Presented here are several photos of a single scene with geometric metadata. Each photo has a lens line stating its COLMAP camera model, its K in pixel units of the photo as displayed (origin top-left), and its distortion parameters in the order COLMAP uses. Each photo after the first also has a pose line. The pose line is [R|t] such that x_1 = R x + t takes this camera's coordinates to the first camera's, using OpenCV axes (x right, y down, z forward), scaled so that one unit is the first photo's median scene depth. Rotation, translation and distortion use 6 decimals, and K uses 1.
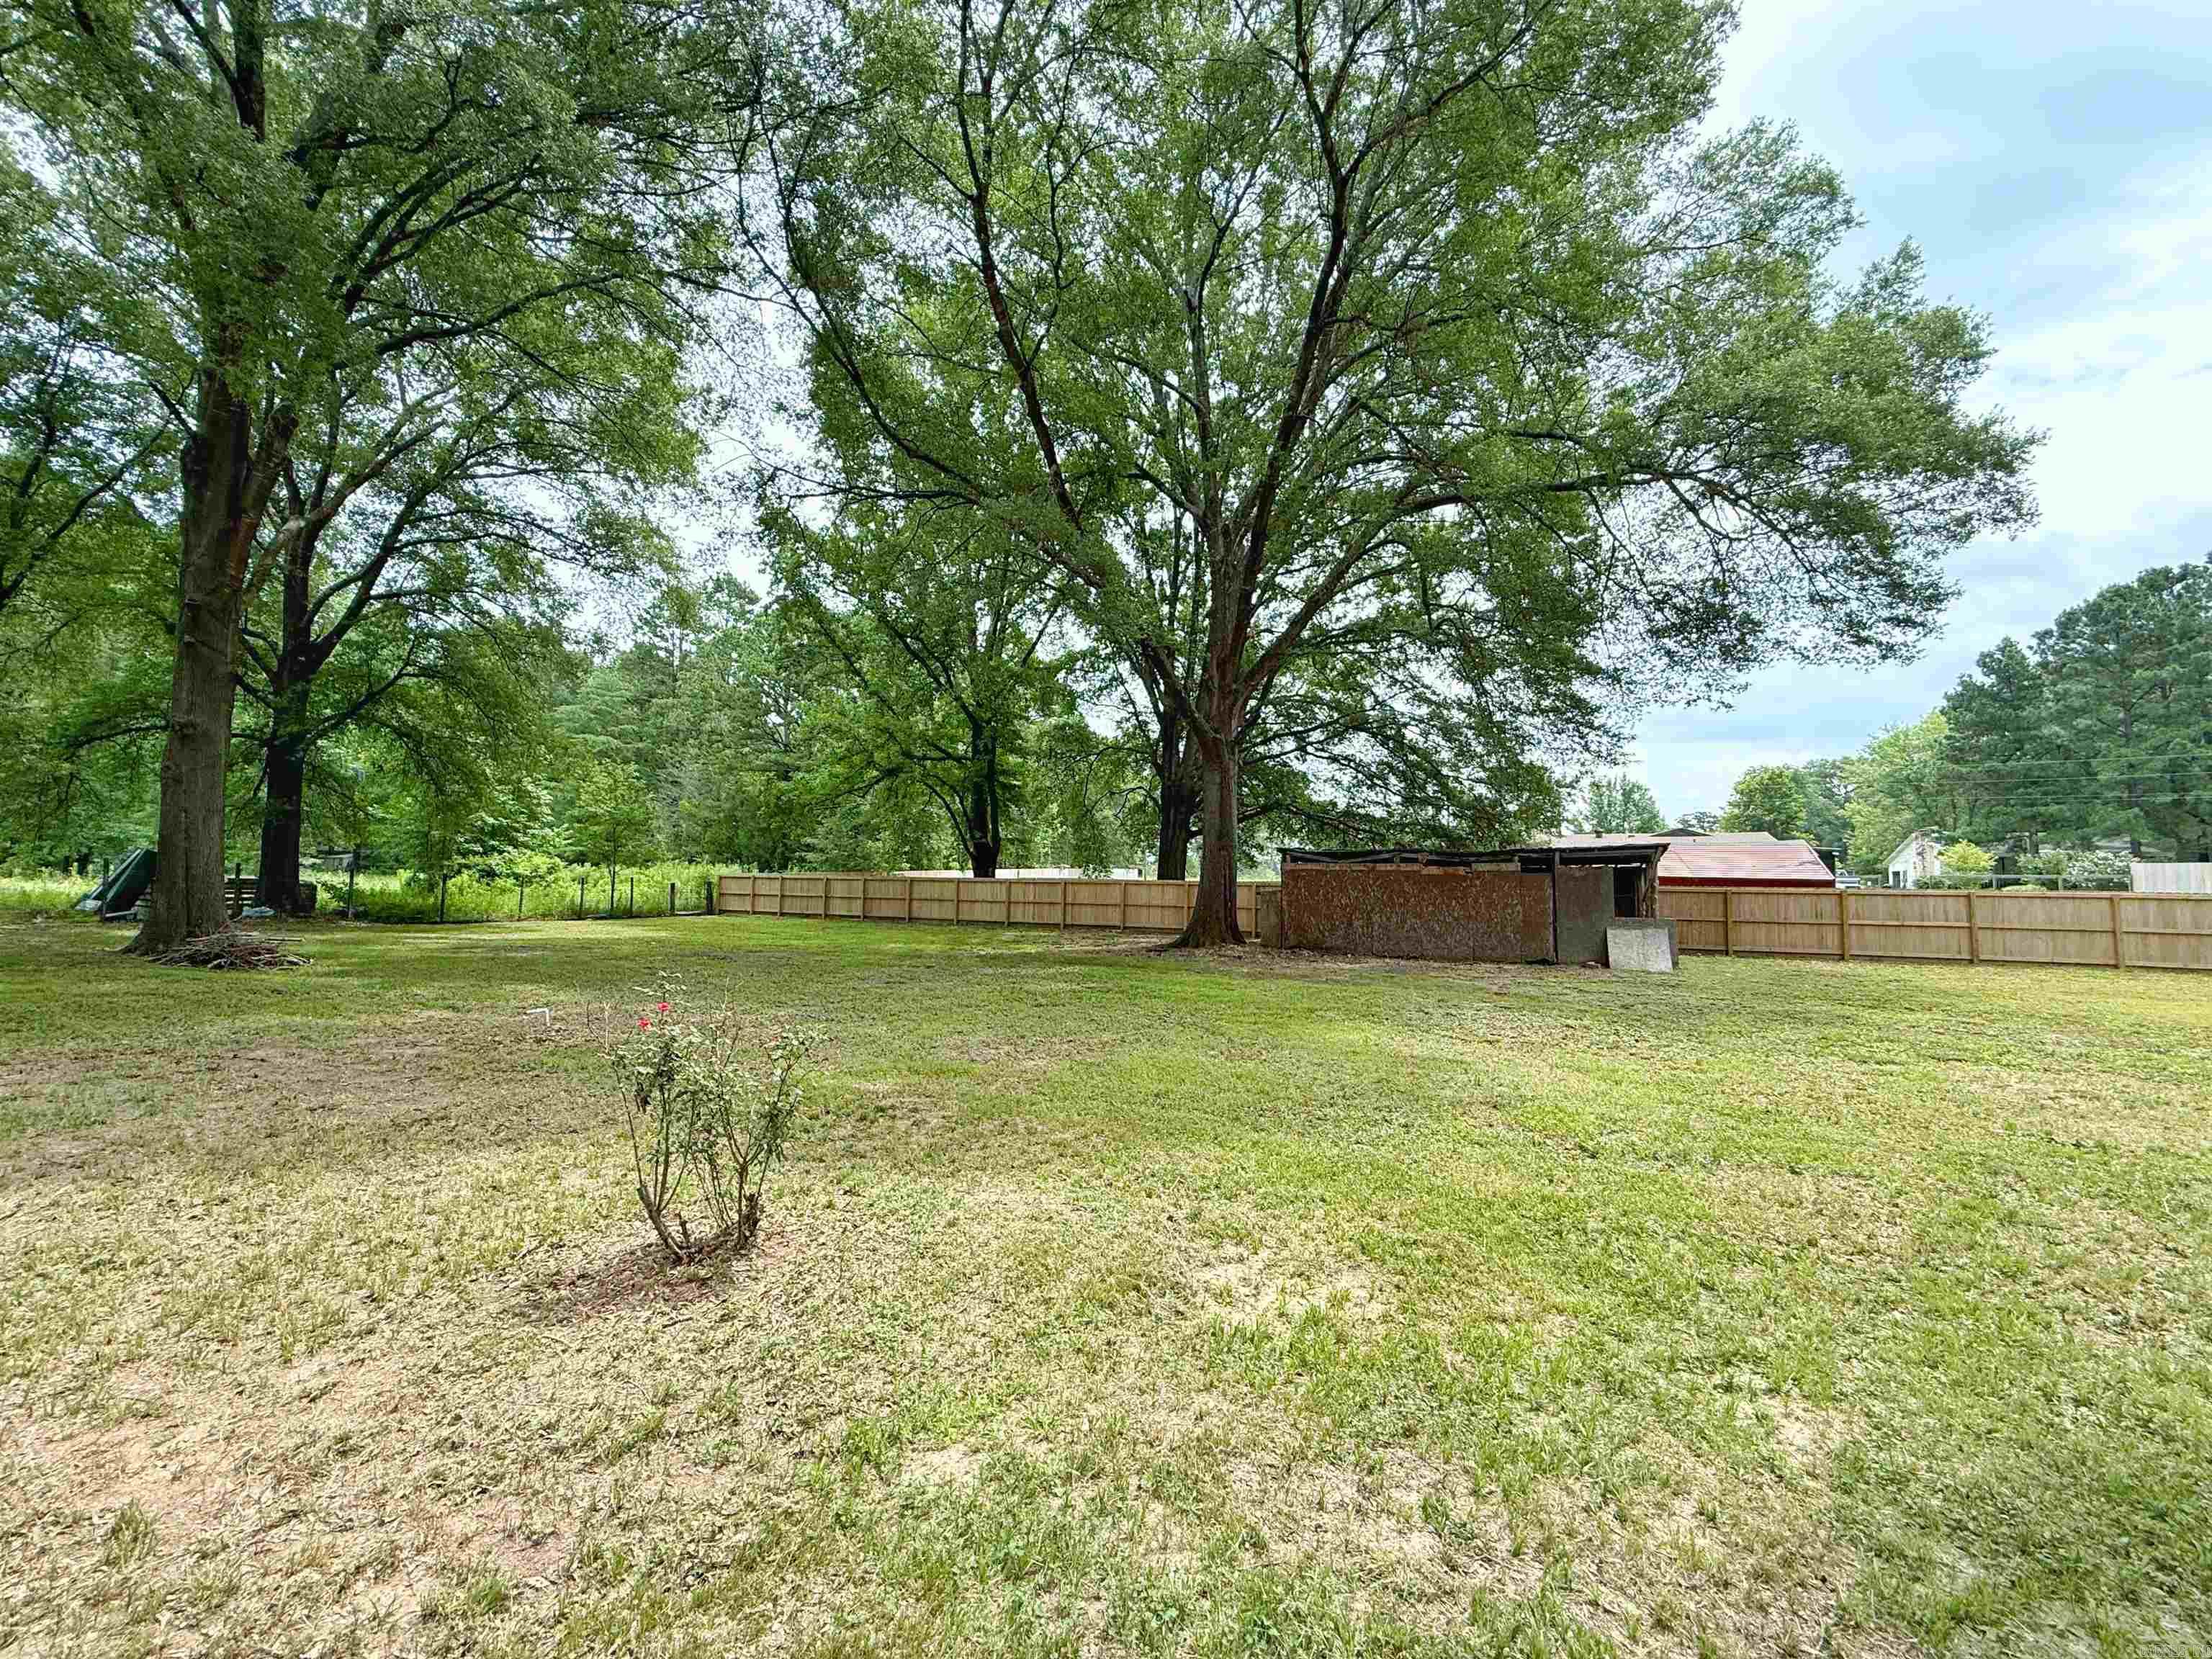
lens RADIAL K [[881.6, 0, 1101.4], [0, 881.6, 828.0], [0, 0, 1]] dist [-0.000160, 0.000230]
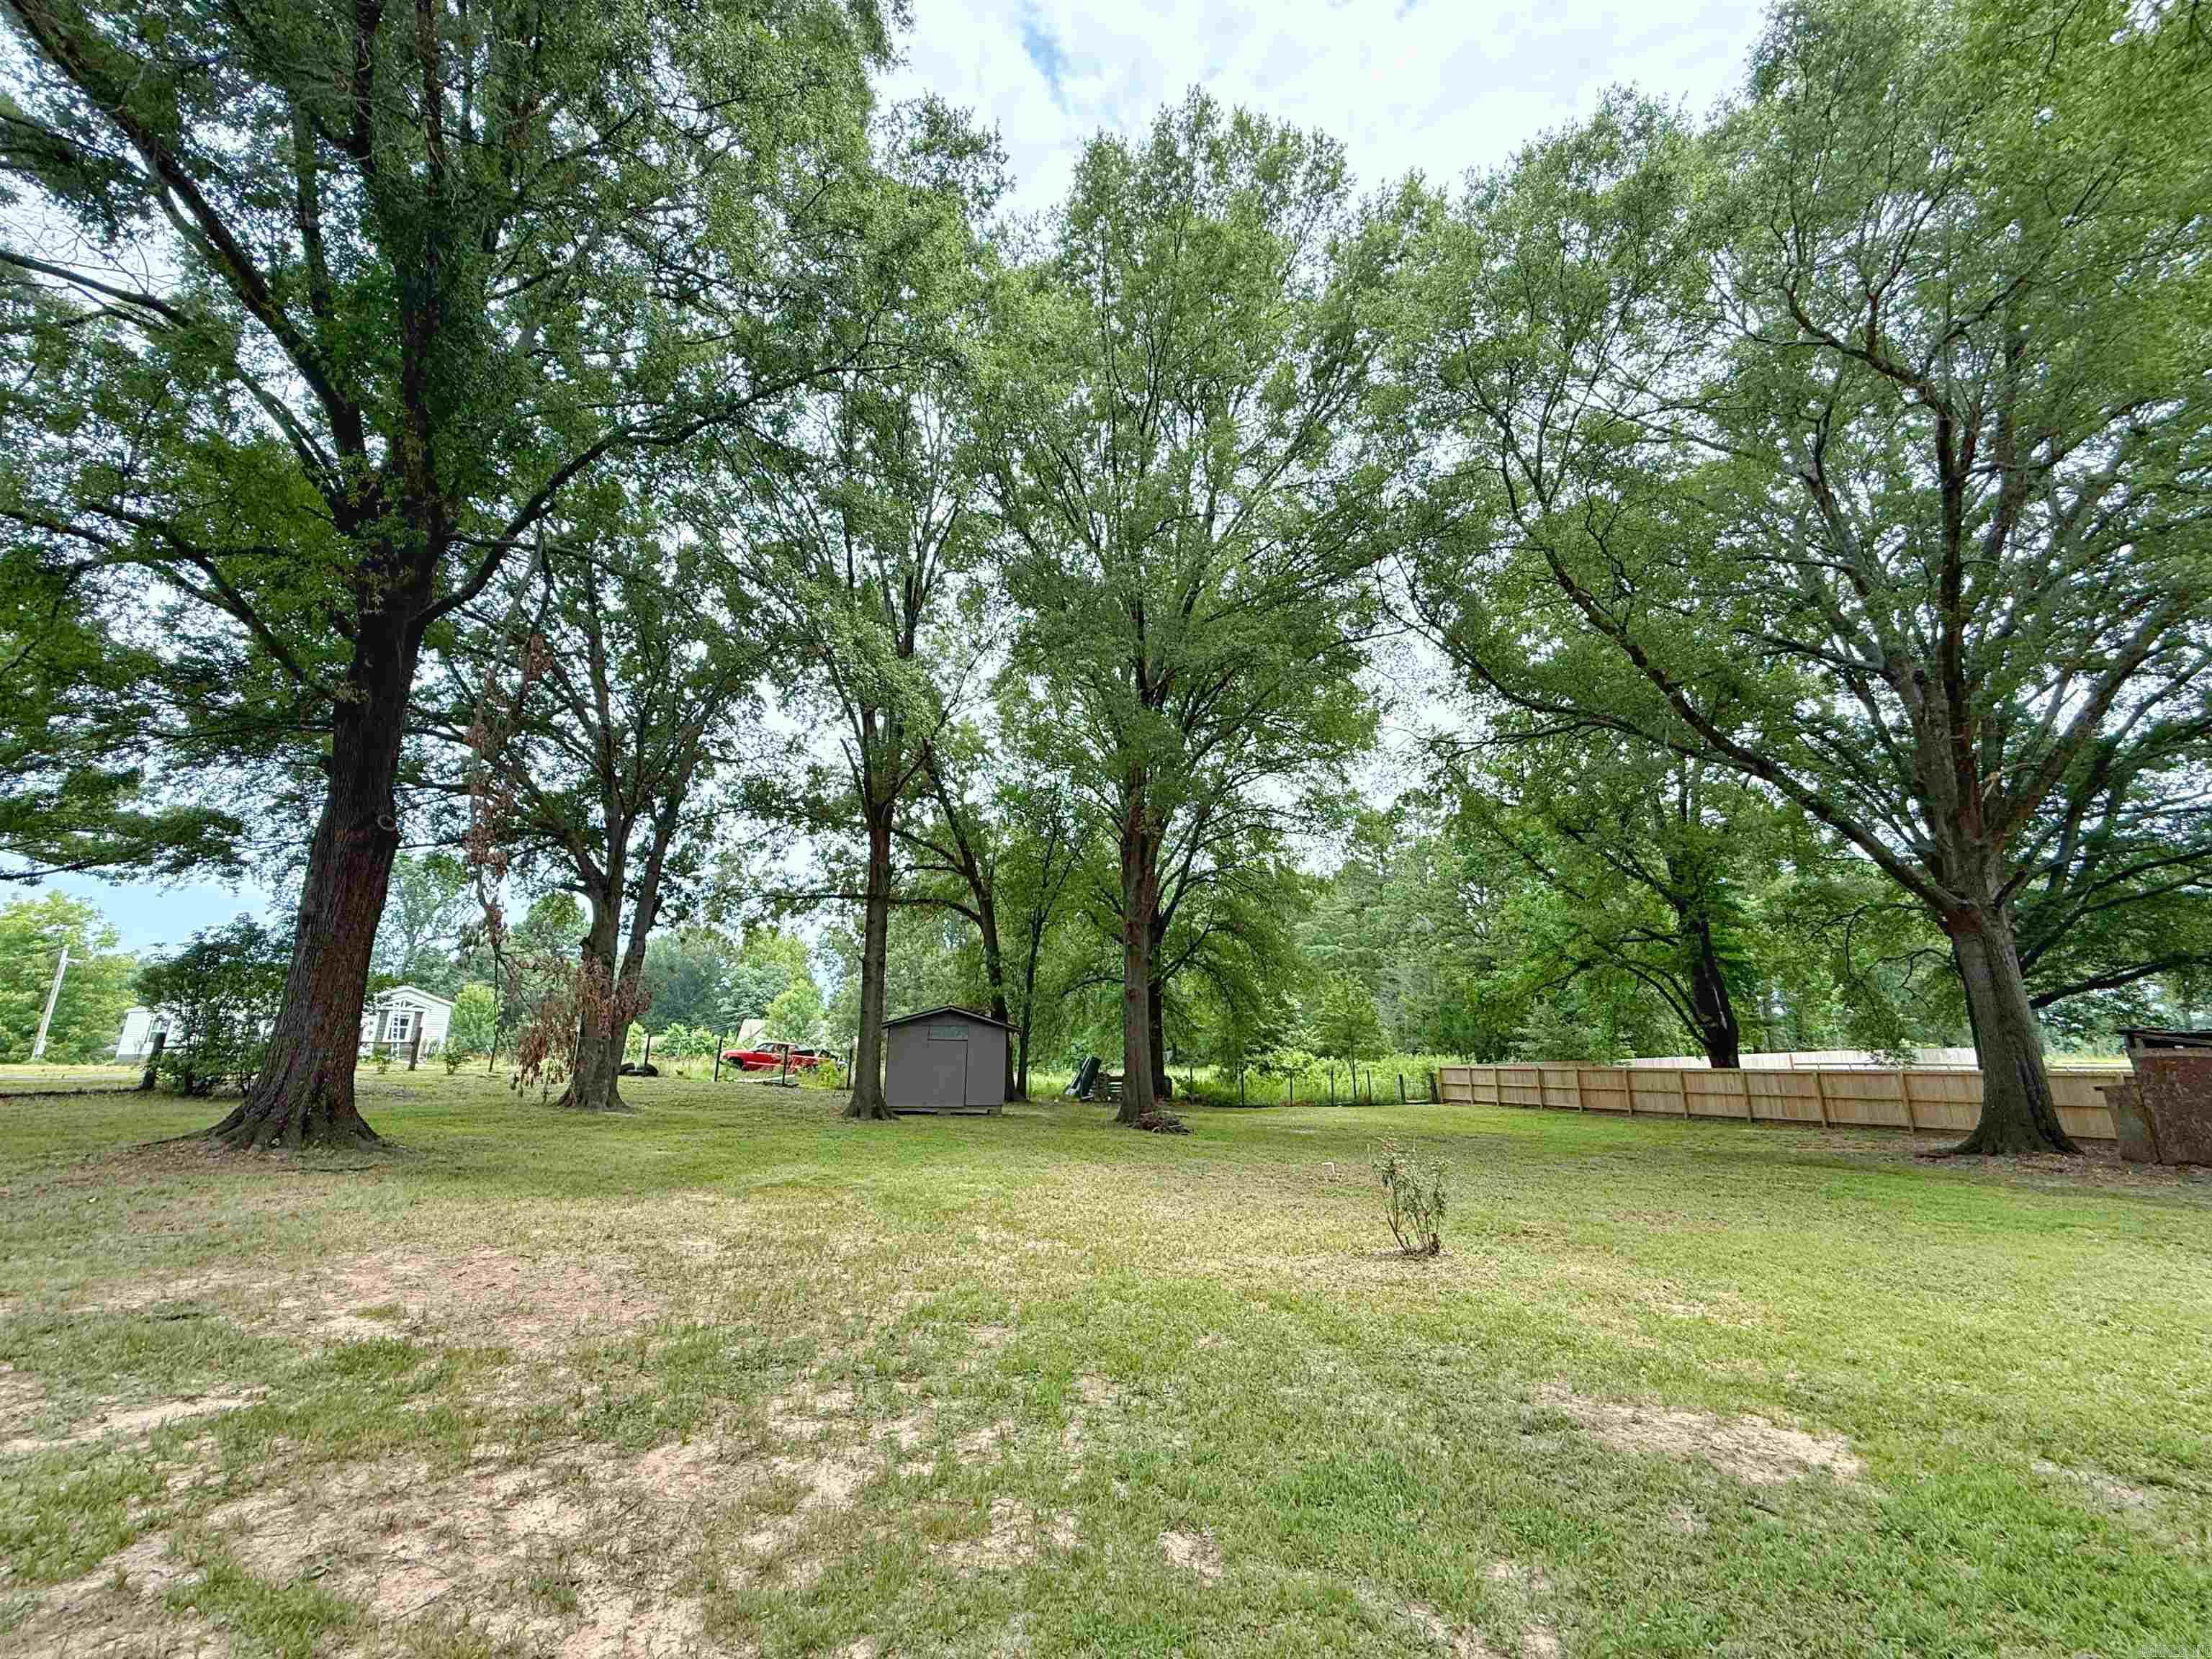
lens RADIAL K [[881.6, 0, 1102.9], [0, 881.6, 833.1], [0, 0, 1]] dist [-0.000160, 0.000230]
pose [[0.717561, -0.188408, -0.670528, 0.071628], [0.051829, 0.974493, -0.218353, -0.014759], [0.694564, 0.121929, 0.709023, -0.135364]]
